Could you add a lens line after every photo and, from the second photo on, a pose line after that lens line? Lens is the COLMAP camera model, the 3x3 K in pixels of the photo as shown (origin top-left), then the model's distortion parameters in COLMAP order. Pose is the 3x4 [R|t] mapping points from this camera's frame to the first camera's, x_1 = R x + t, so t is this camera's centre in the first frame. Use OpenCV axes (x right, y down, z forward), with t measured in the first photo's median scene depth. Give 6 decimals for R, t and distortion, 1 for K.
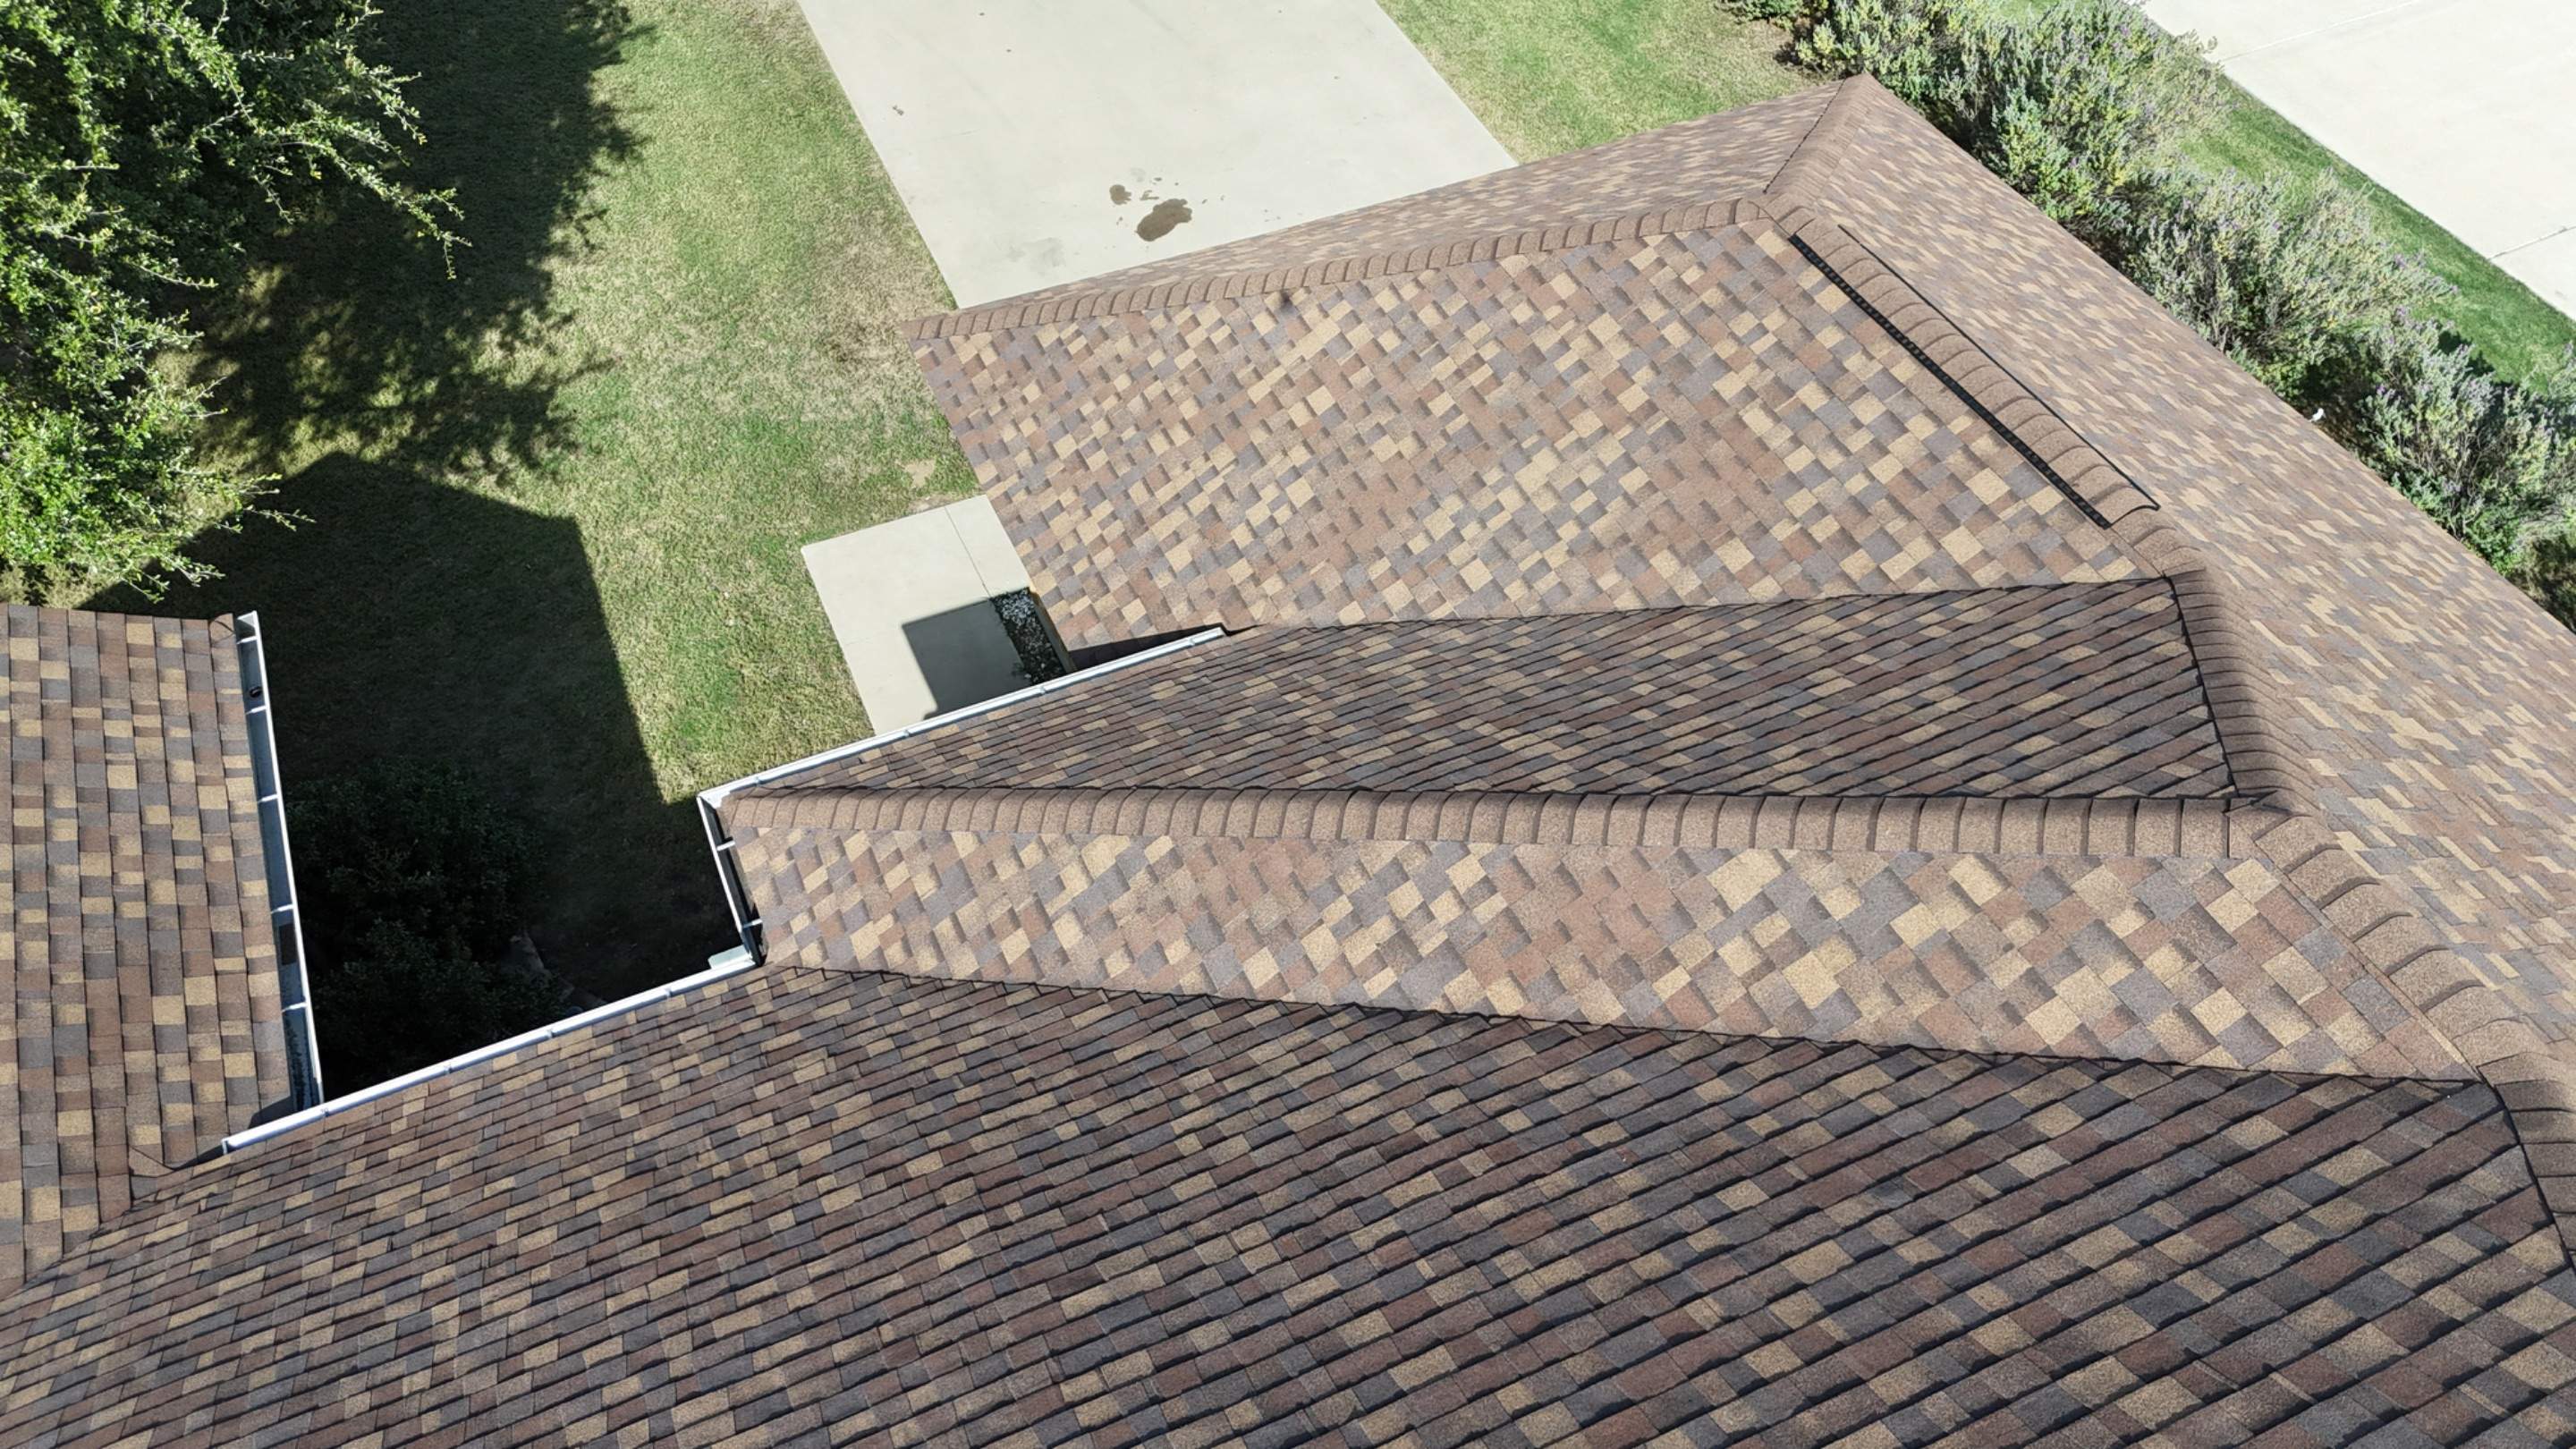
lens RADIAL K [[1900.2, 0, 1281.6], [0, 1900.2, 738.0], [0, 0, 1]] dist [0.077533, -0.082815]
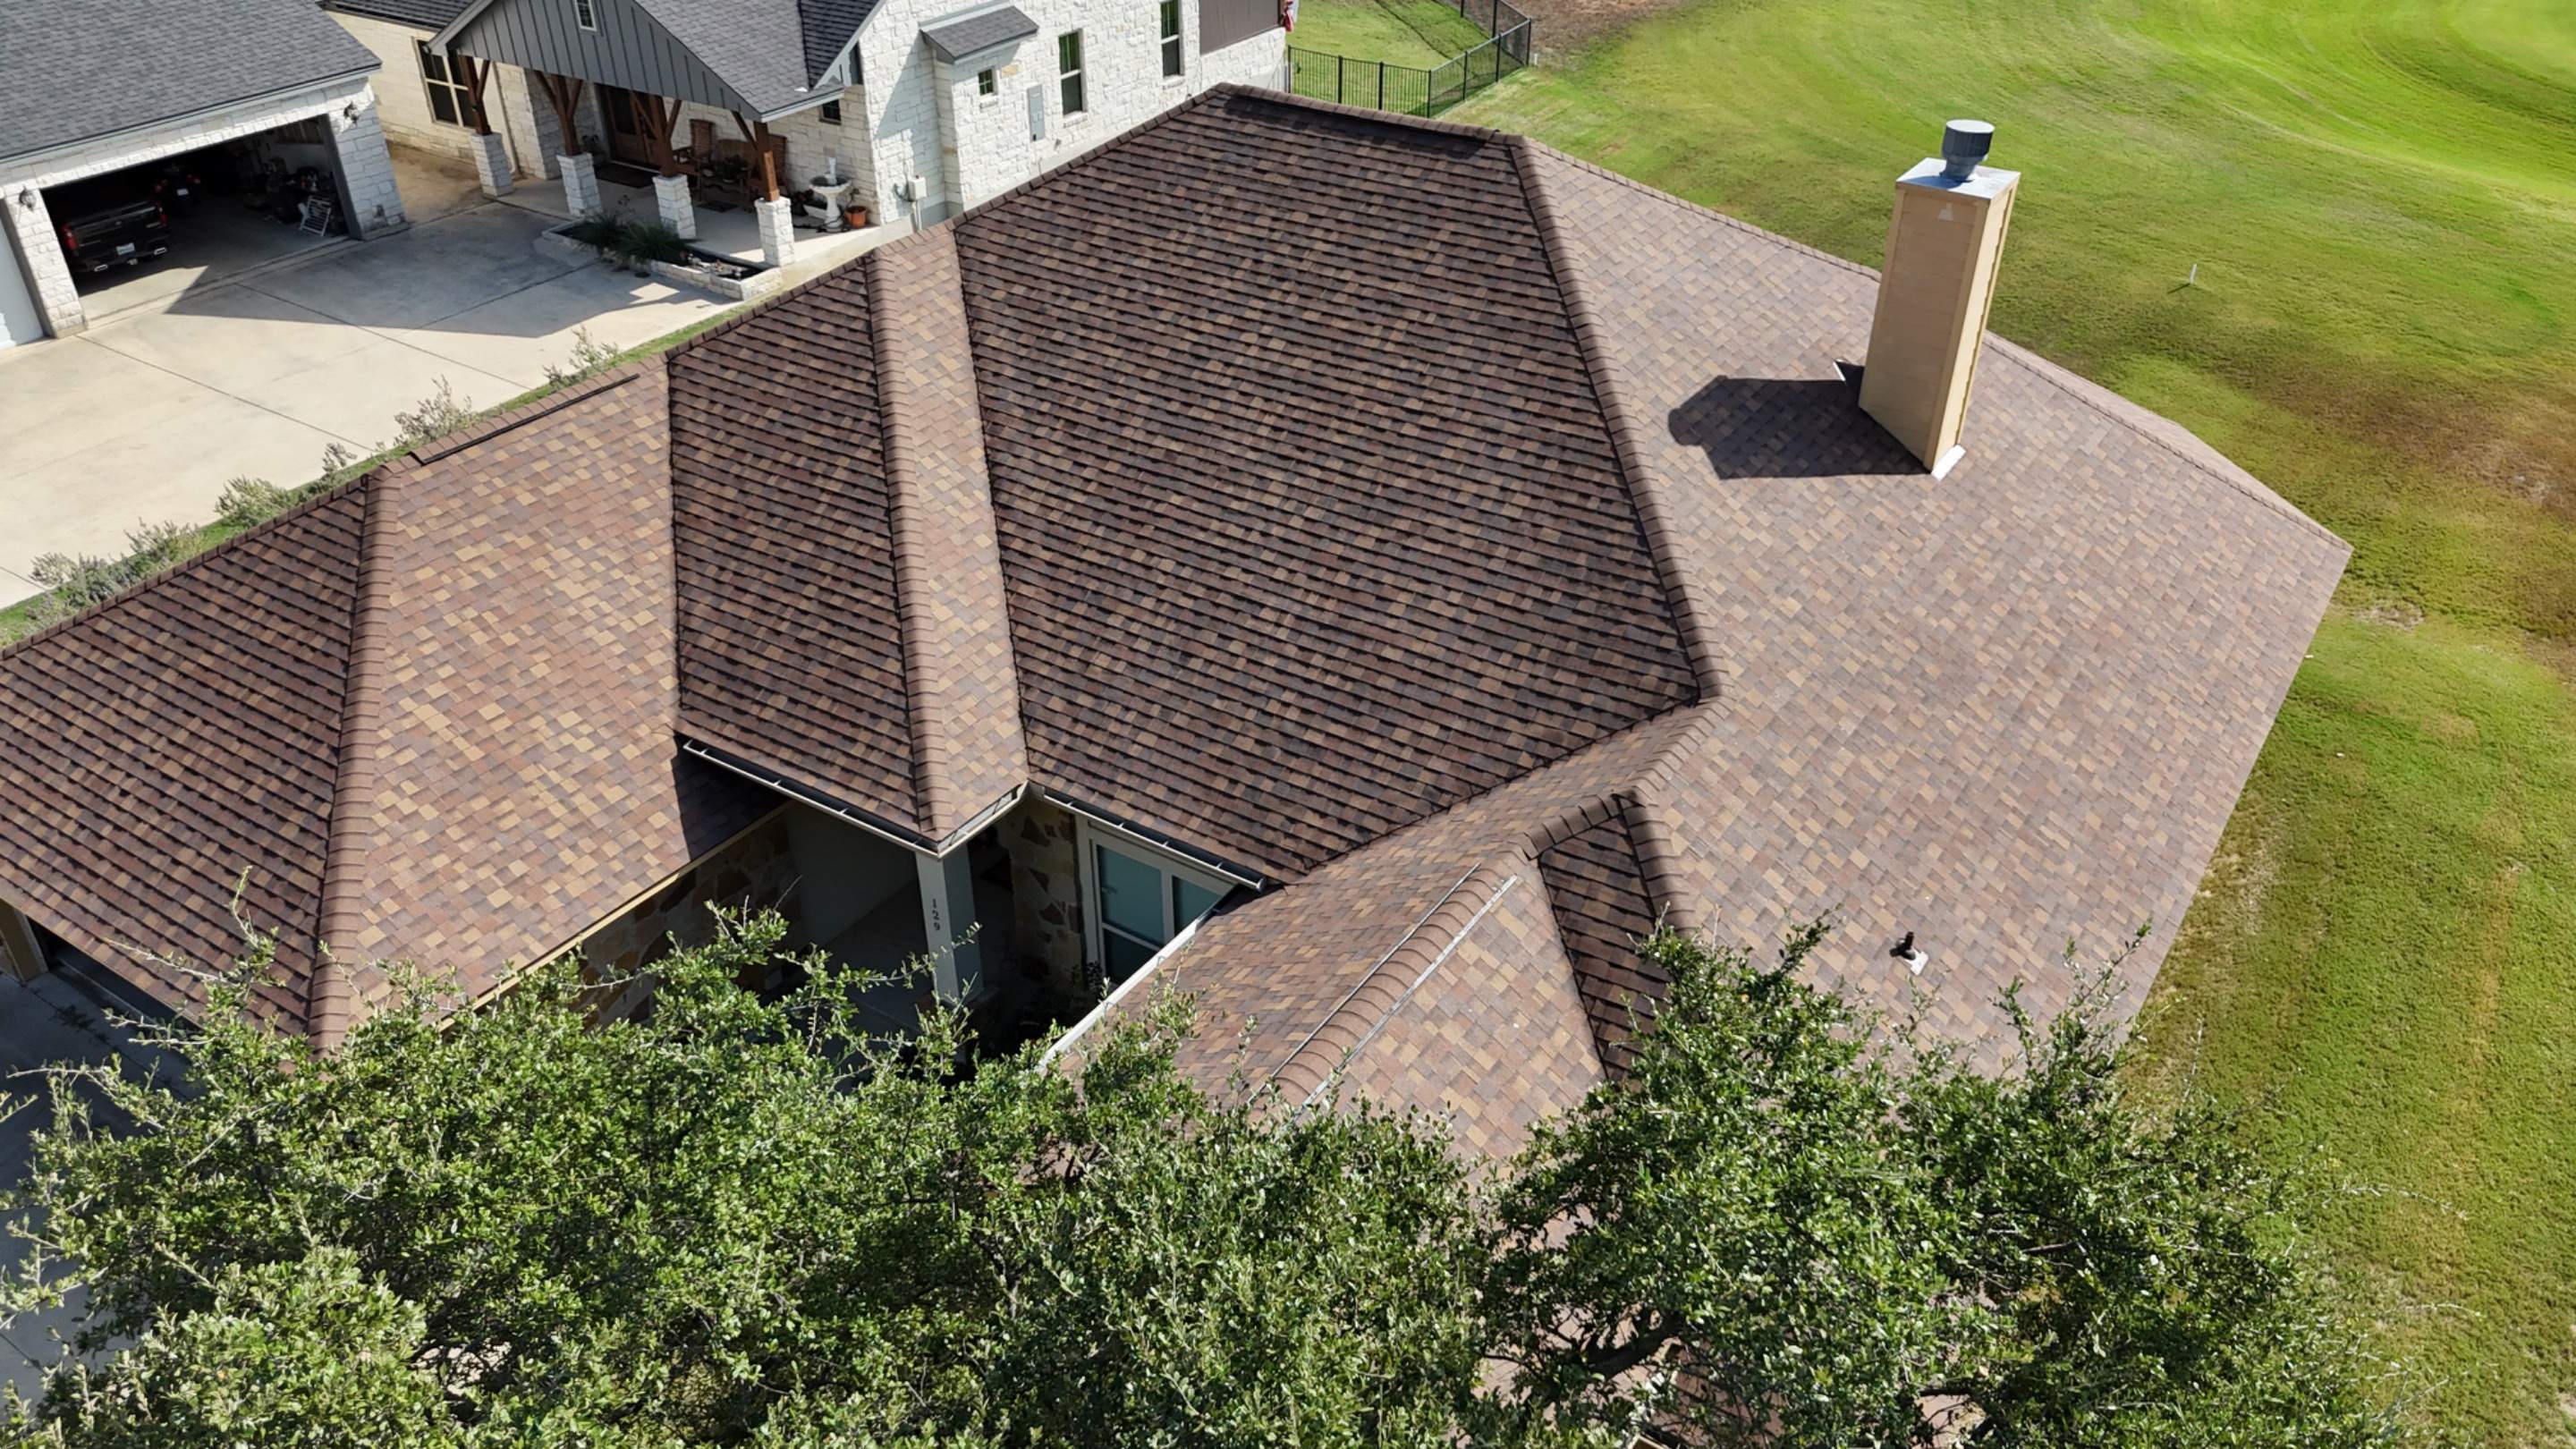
lens RADIAL K [[1900.2, 0, 1280.8], [0, 1900.2, 745.4], [0, 0, 1]] dist [0.077533, -0.082815]
pose [[-0.526626, -0.465789, 0.711130, -1.645870], [0.642240, 0.330062, 0.691799, -0.972522], [-0.556950, 0.821036, 0.125329, 0.626334]]
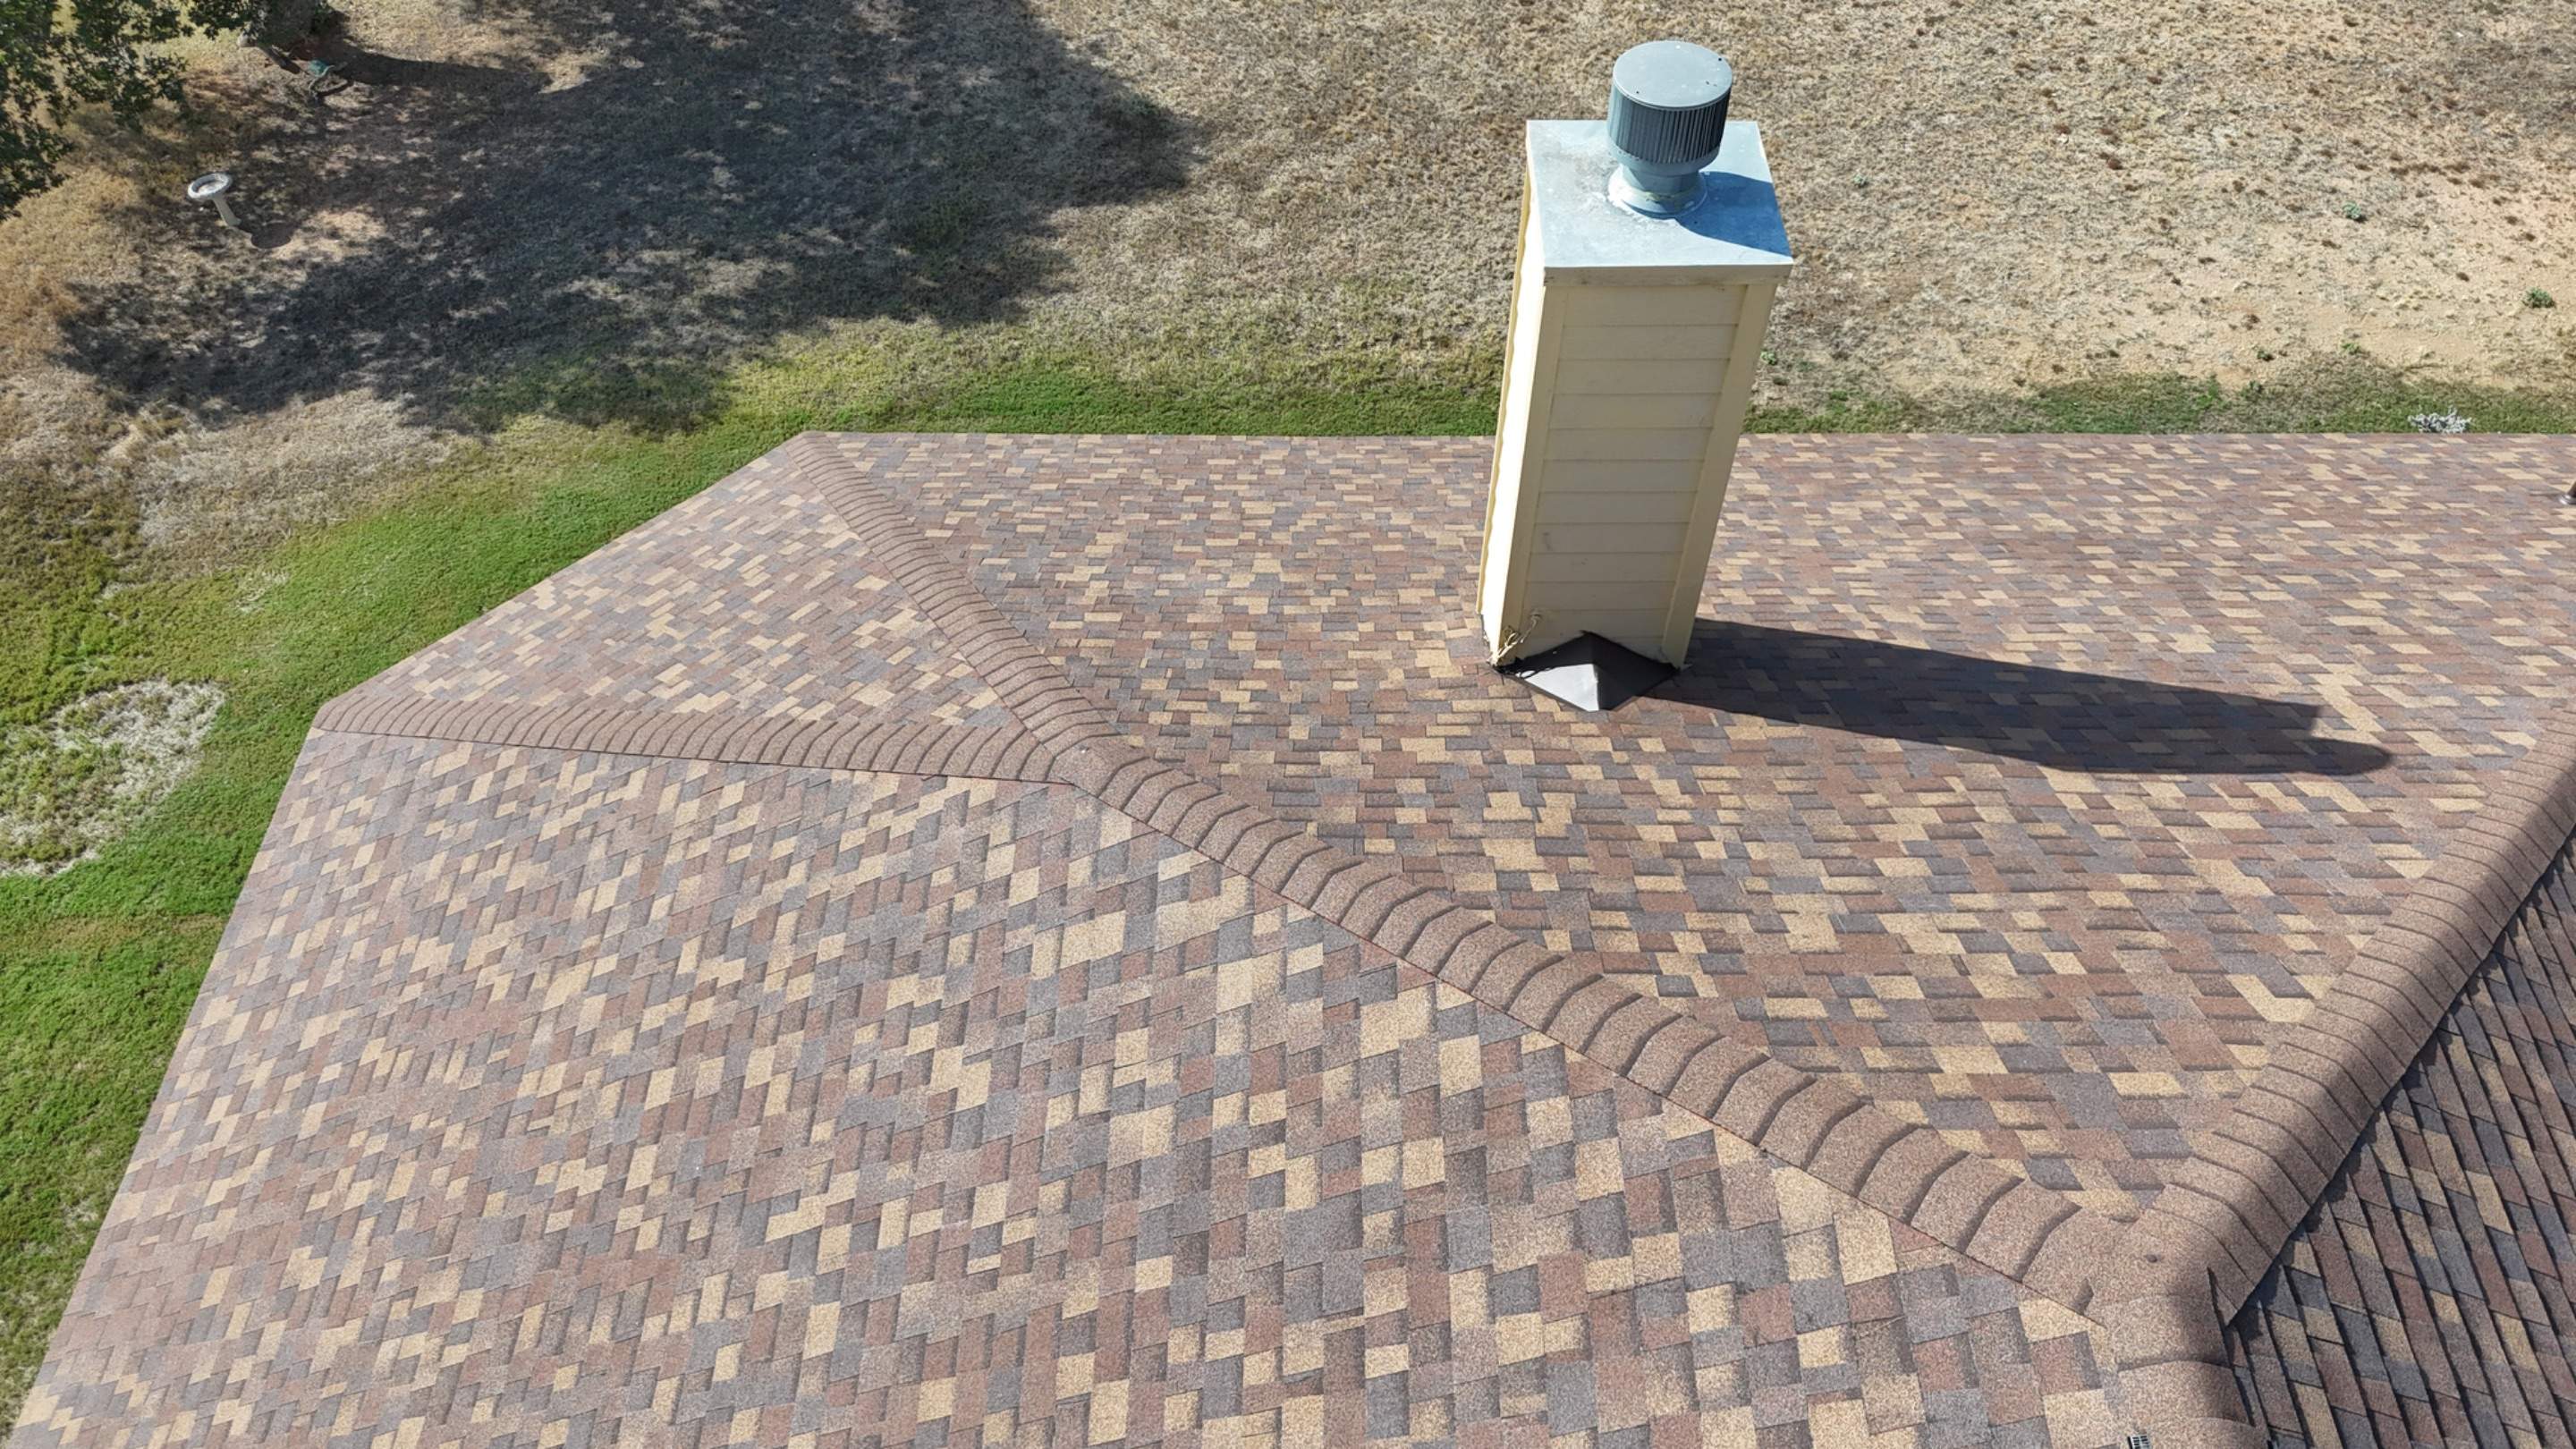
lens RADIAL K [[1900.2, 0, 1281.9], [0, 1900.2, 736.0], [0, 0, 1]] dist [0.077533, -0.082815]
pose [[-0.418795, 0.714712, -0.560177, 0.207387], [-0.680200, 0.161790, 0.714949, 0.158780], [0.601613, 0.680449, 0.418390, -0.207765]]
